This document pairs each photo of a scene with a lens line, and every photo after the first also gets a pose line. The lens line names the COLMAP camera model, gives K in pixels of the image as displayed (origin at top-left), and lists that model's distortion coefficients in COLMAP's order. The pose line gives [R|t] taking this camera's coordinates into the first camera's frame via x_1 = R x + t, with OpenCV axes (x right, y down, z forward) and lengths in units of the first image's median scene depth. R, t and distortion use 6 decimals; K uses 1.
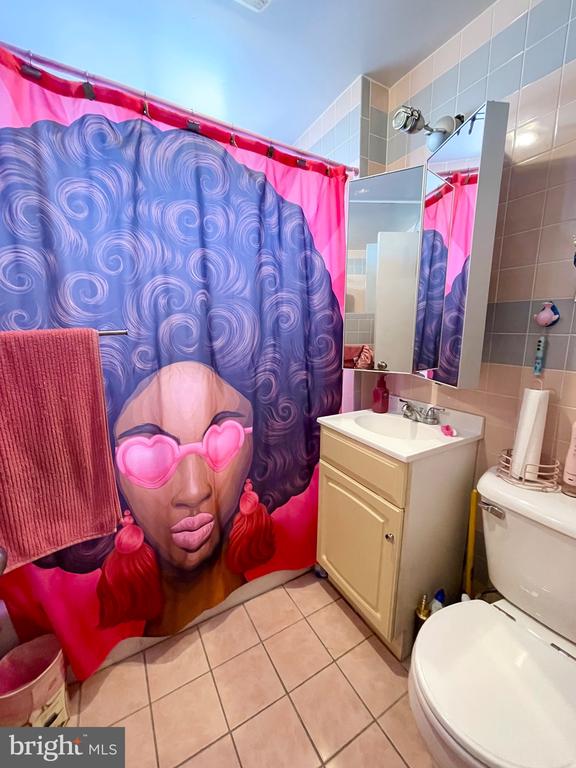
lens RADIAL K [[309.1, 0, 285.6], [0, 309.1, 384.8], [0, 0, 1]] dist [-0.003841, 0.001598]
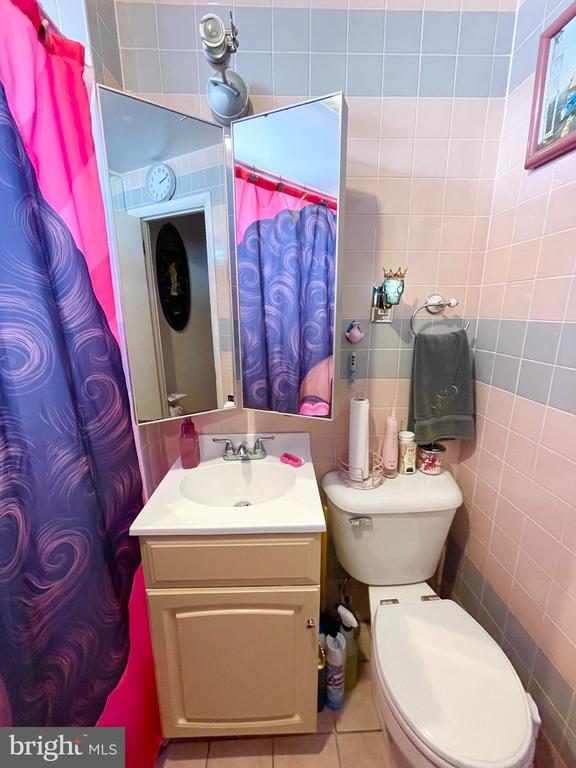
lens RADIAL K [[309.1, 0, 287.3], [0, 309.1, 381.8], [0, 0, 1]] dist [-0.003841, 0.001598]
pose [[0.465606, -0.200574, 0.861964, -0.214050], [0.168518, 0.976252, 0.136140, -0.199917], [-0.868800, 0.081869, 0.488349, 0.550258]]
